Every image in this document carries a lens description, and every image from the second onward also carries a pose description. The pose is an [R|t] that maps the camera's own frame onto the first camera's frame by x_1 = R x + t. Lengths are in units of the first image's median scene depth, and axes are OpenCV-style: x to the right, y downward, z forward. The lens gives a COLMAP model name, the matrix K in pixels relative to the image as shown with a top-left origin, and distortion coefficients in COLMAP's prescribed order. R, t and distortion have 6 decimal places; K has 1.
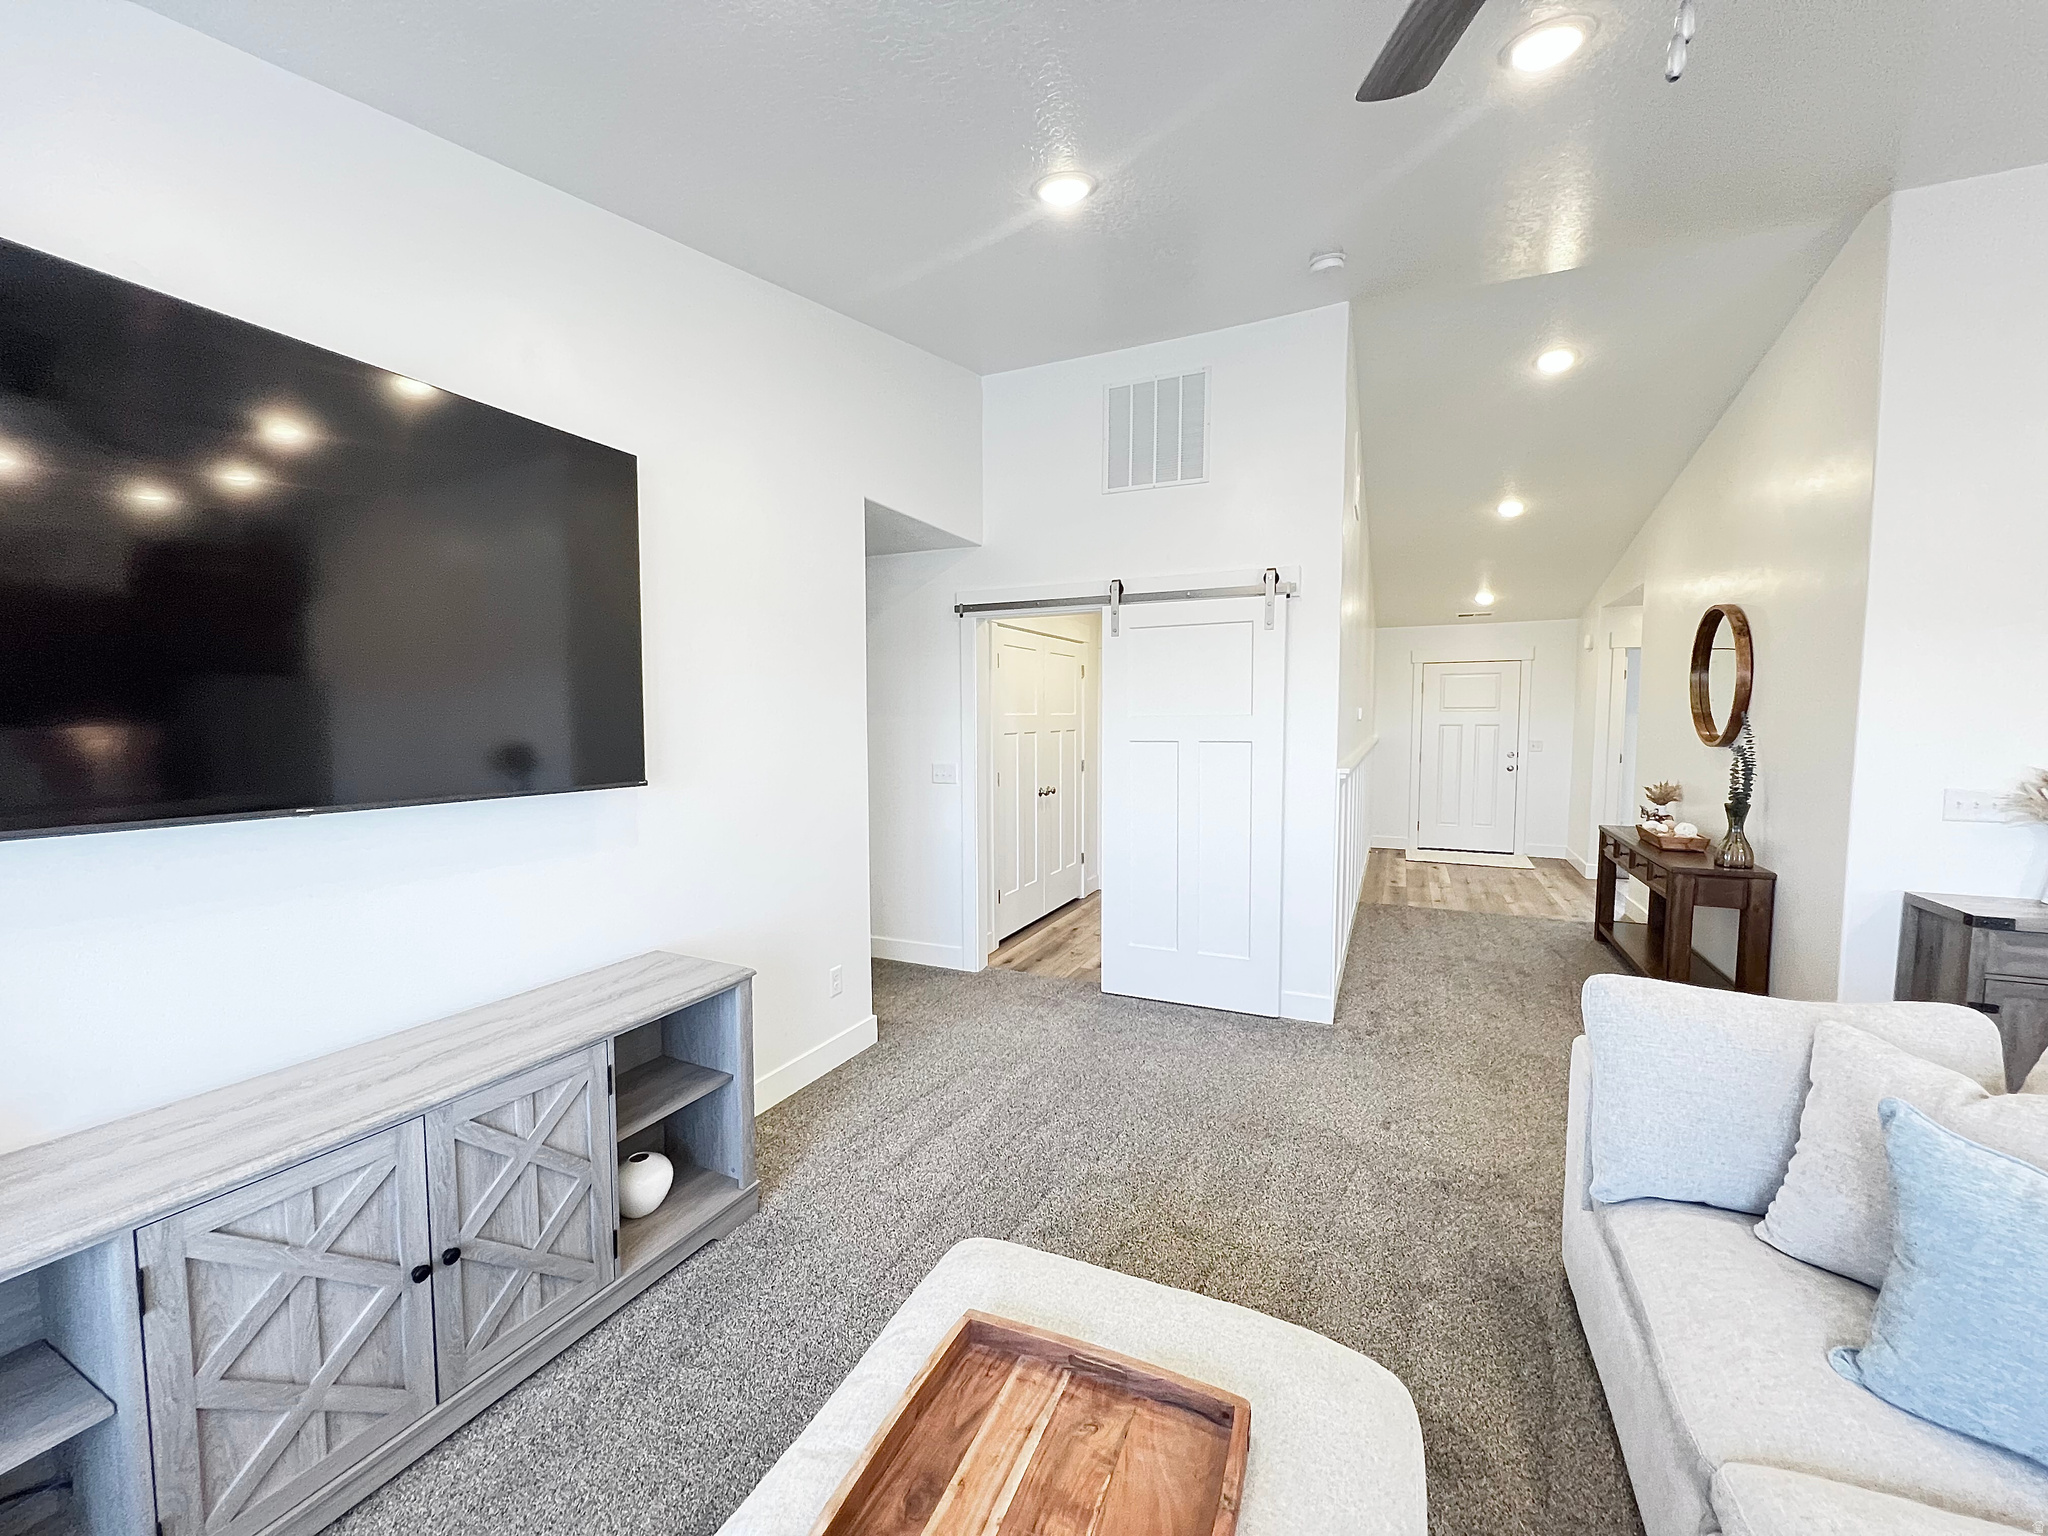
lens RADIAL K [[823.1, 0, 1019.6], [0, 823.1, 770.2], [0, 0, 1]] dist [0.001658, -0.000560]
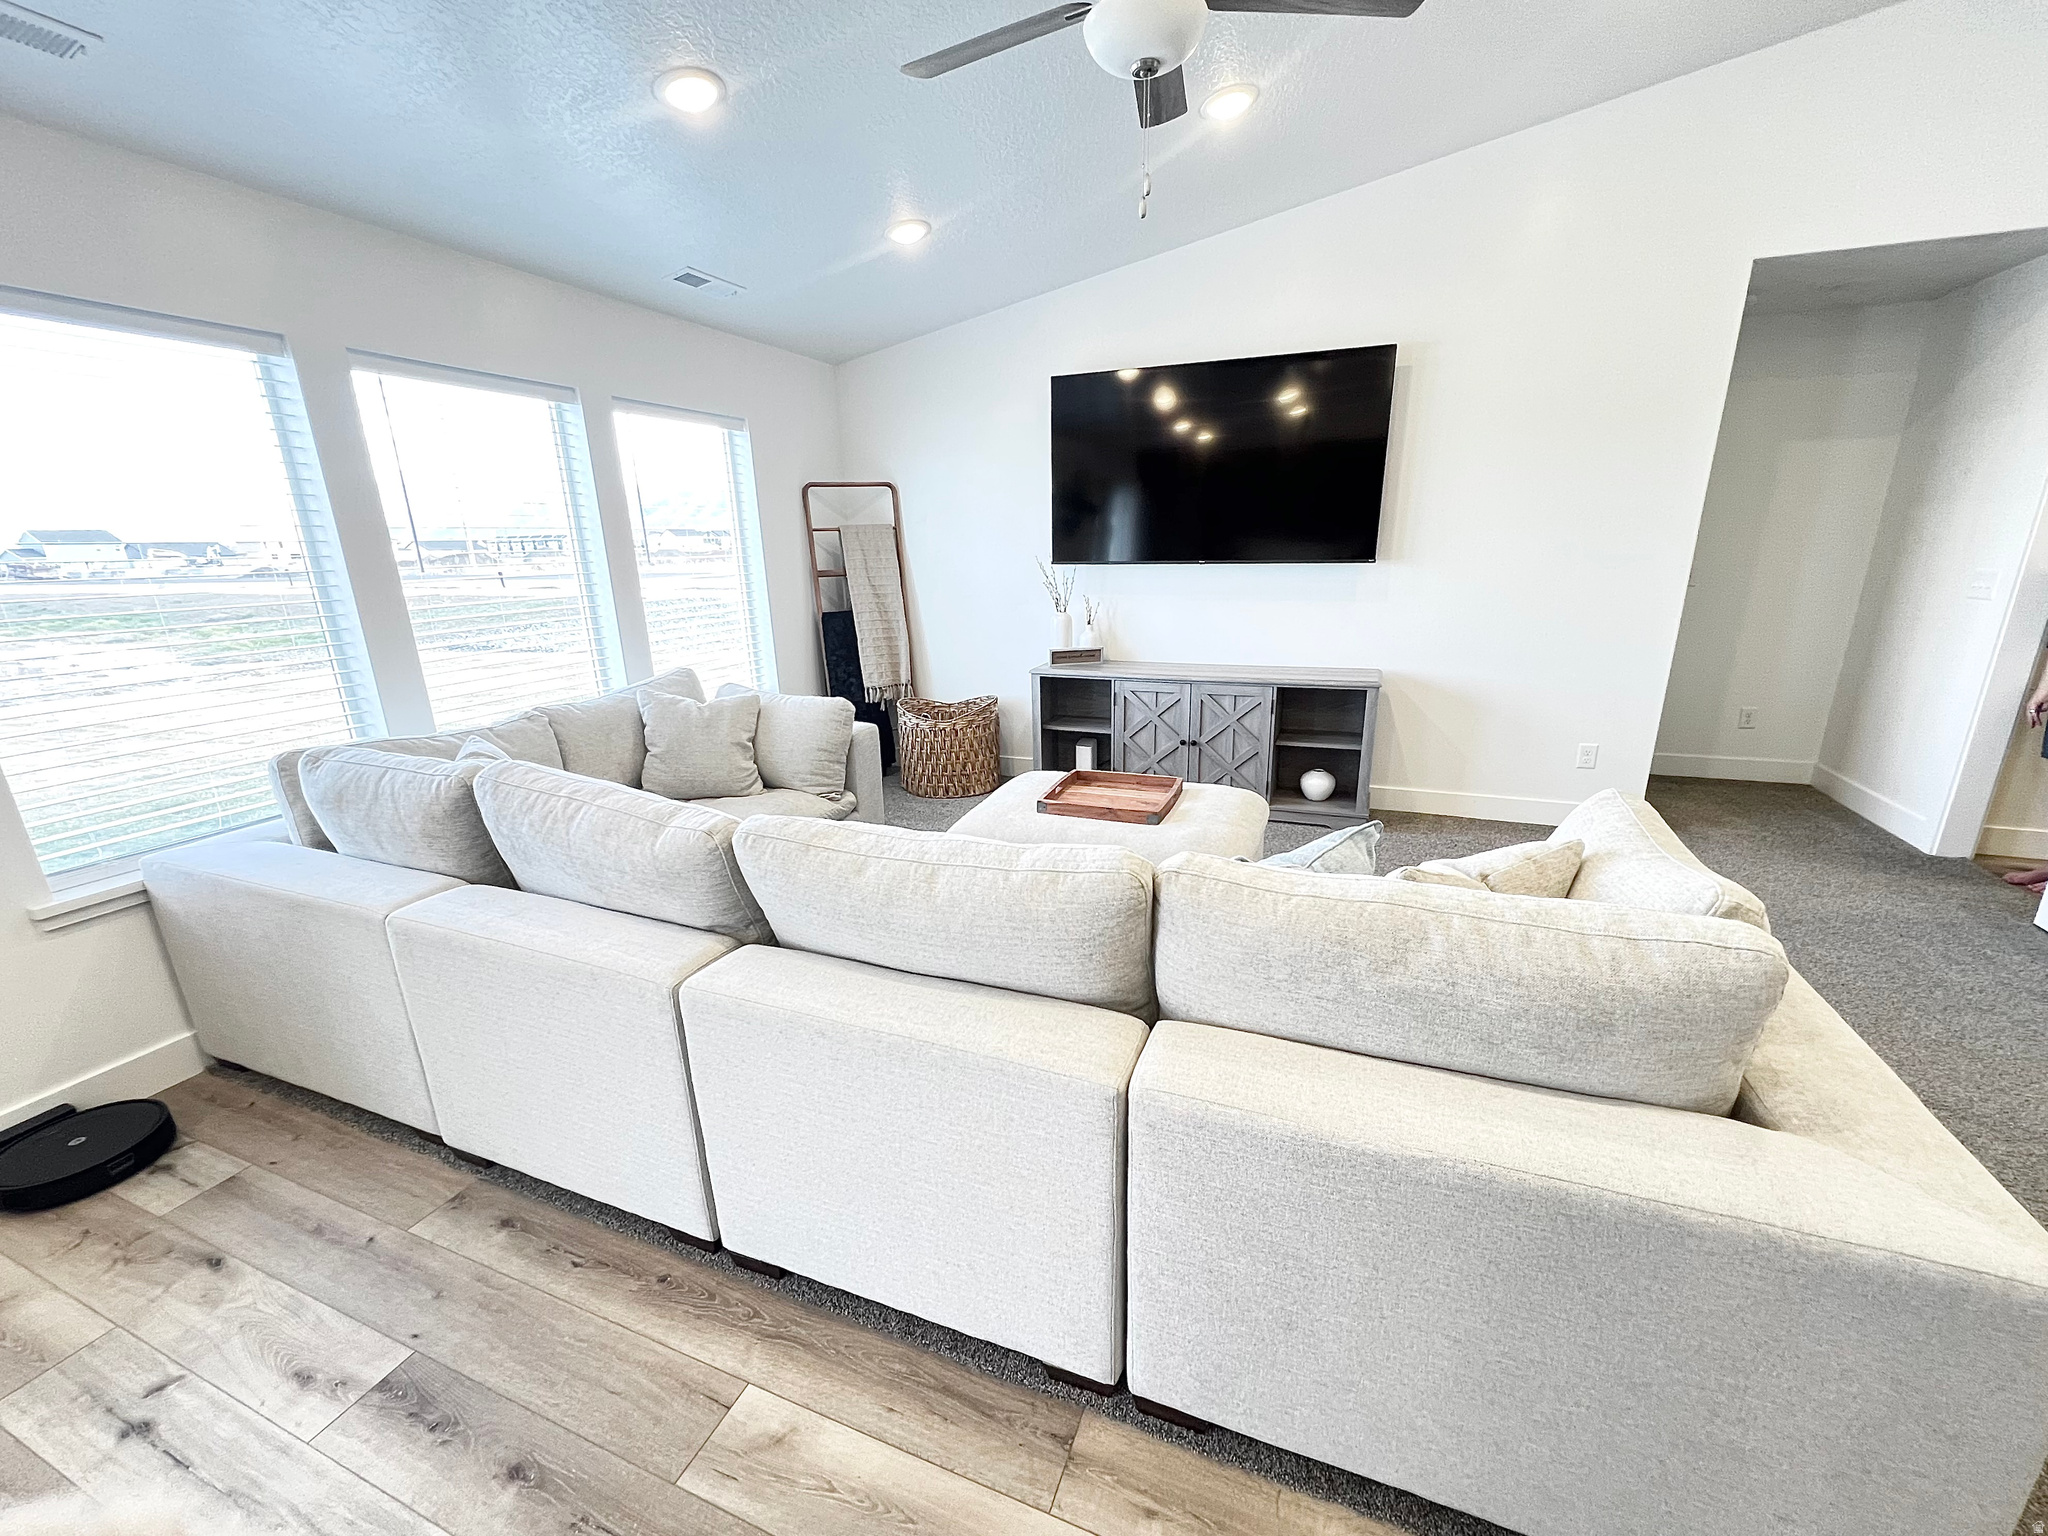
lens RADIAL K [[823.1, 0, 1018.0], [0, 823.1, 776.7], [0, 0, 1]] dist [0.001658, -0.000560]
pose [[0.041015, 0.277272, -0.959915, 0.678901], [-0.045868, 0.960234, 0.275405, 0.005062], [0.998105, 0.032734, 0.052102, 0.125600]]
